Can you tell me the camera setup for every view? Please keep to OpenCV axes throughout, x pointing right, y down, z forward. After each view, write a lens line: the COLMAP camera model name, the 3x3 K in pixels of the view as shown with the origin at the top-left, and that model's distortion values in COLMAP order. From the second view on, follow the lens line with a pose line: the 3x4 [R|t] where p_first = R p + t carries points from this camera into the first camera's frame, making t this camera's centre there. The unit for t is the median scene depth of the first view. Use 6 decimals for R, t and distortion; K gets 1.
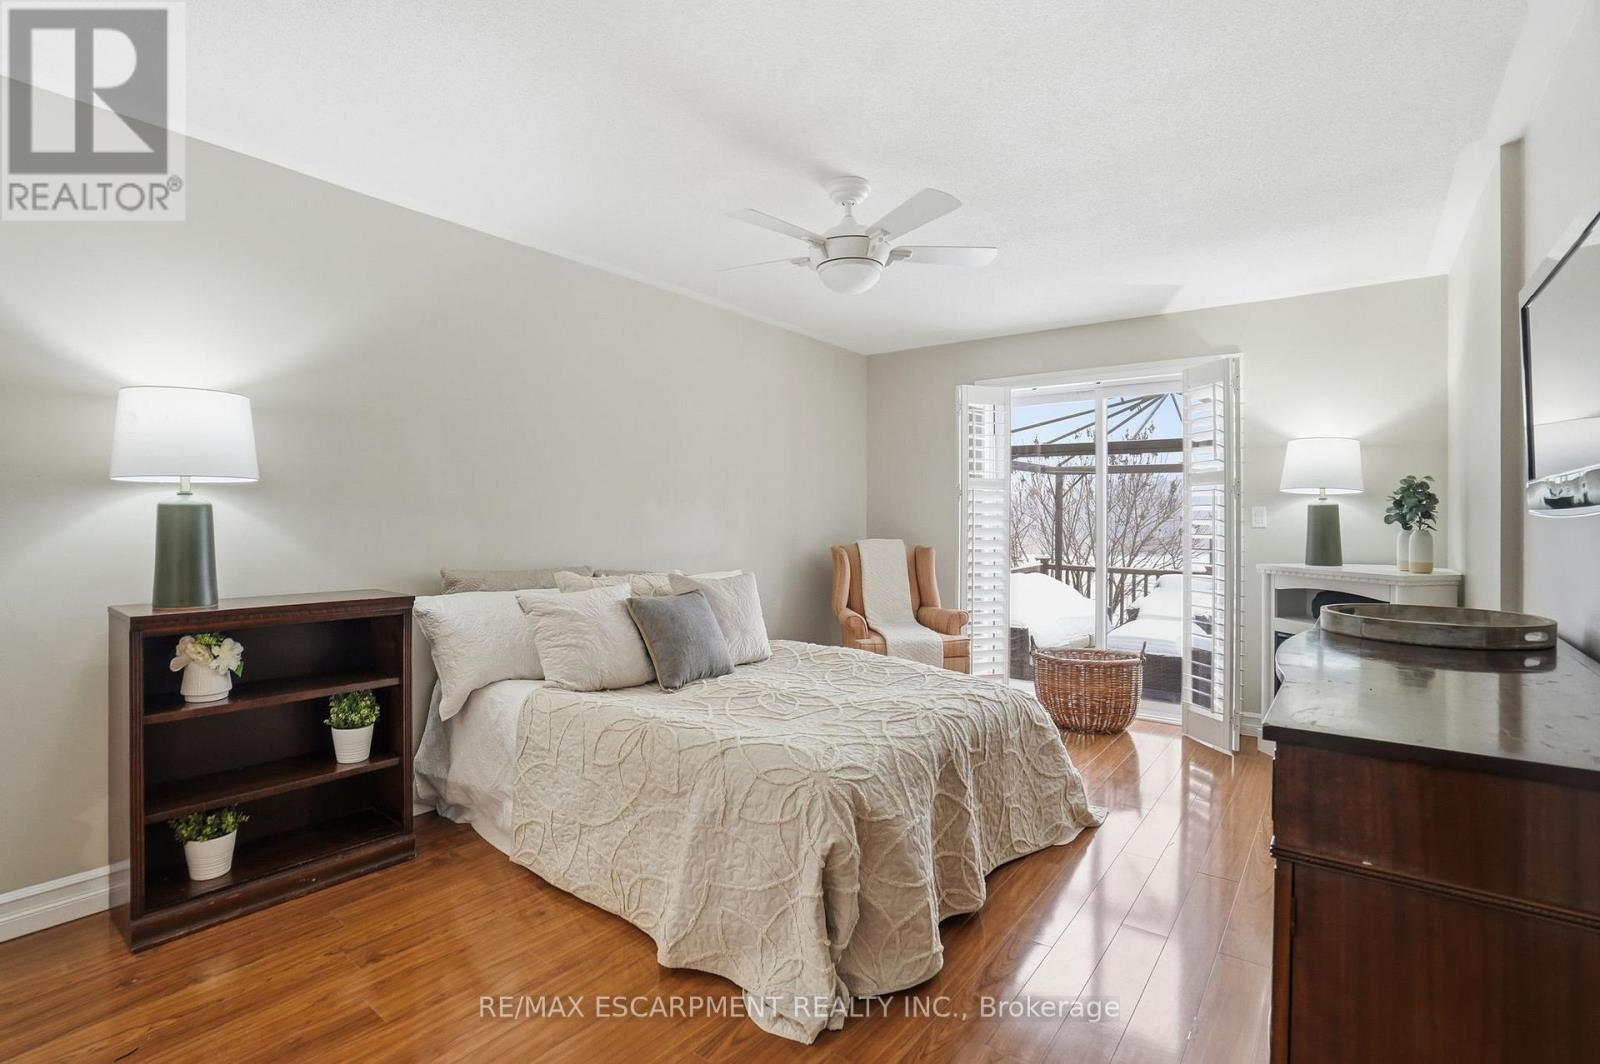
lens RADIAL K [[730.6, 0, 800.9], [0, 730.6, 528.5], [0, 0, 1]] dist [-0.058440, 0.017173]
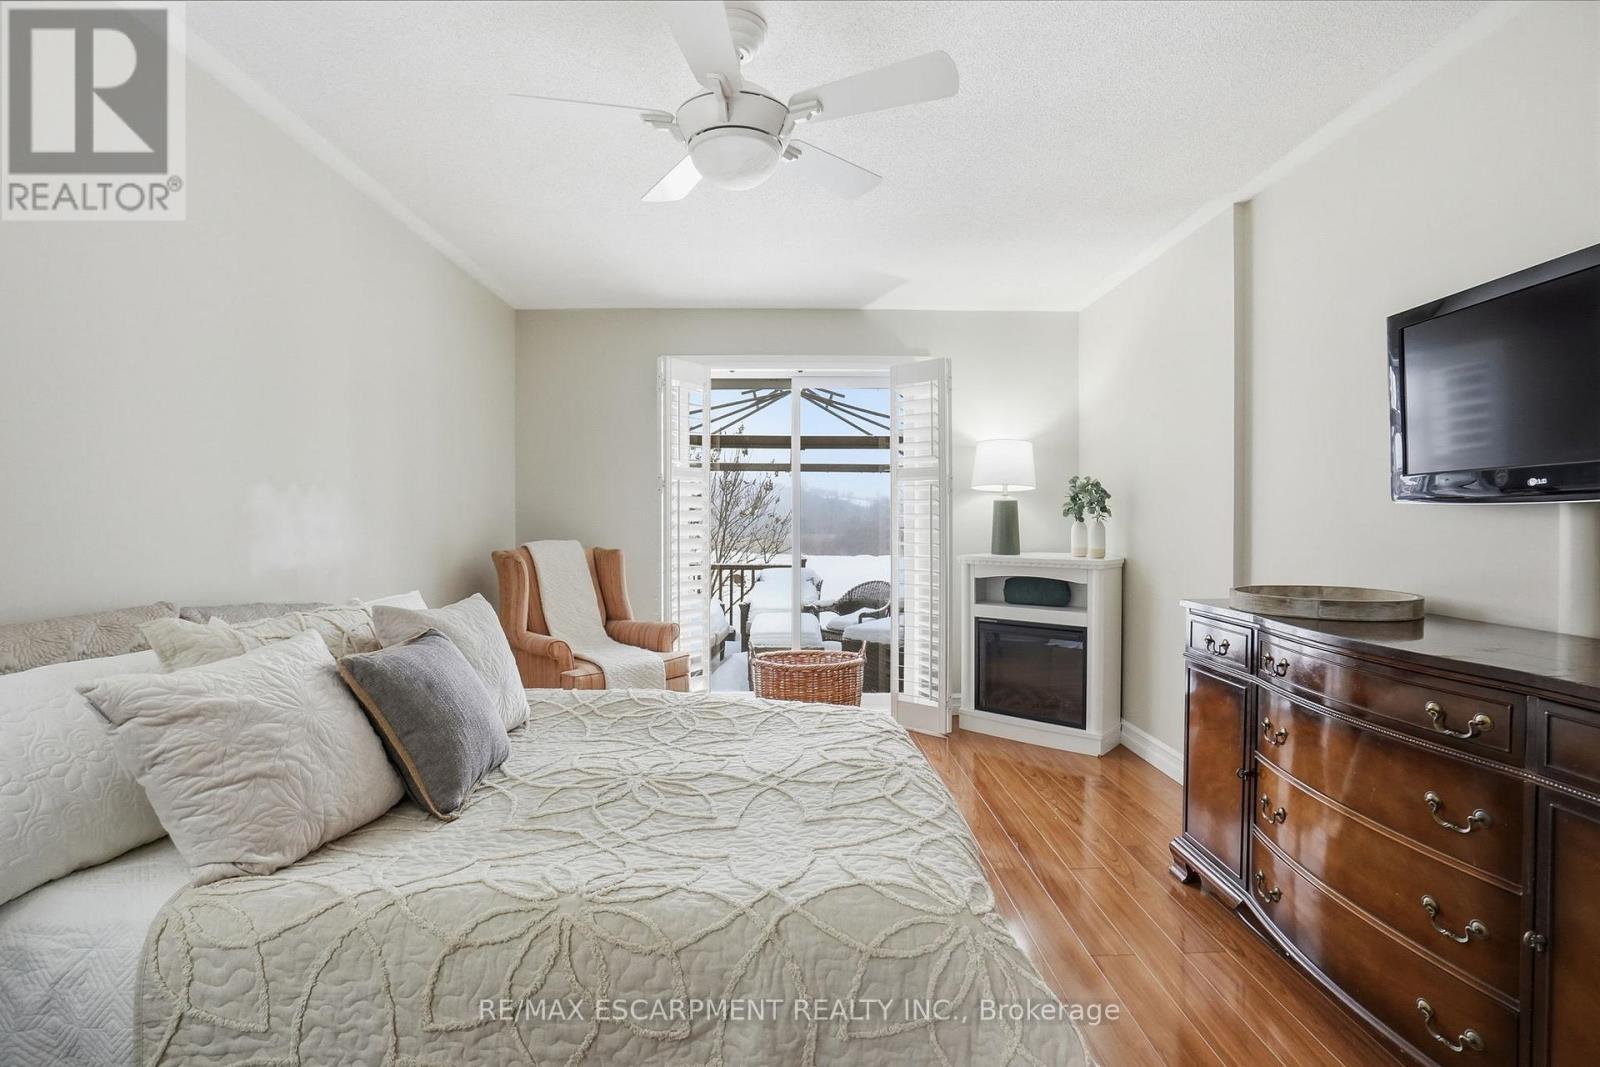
lens RADIAL K [[730.6, 0, 800.9], [0, 730.6, 530.0], [0, 0, 1]] dist [-0.058440, 0.017173]
pose [[0.791614, -0.013931, 0.610862, -0.217980], [0.011966, 0.999902, 0.007297, 0.001505], [-0.610904, 0.001533, 0.791703, 0.290936]]
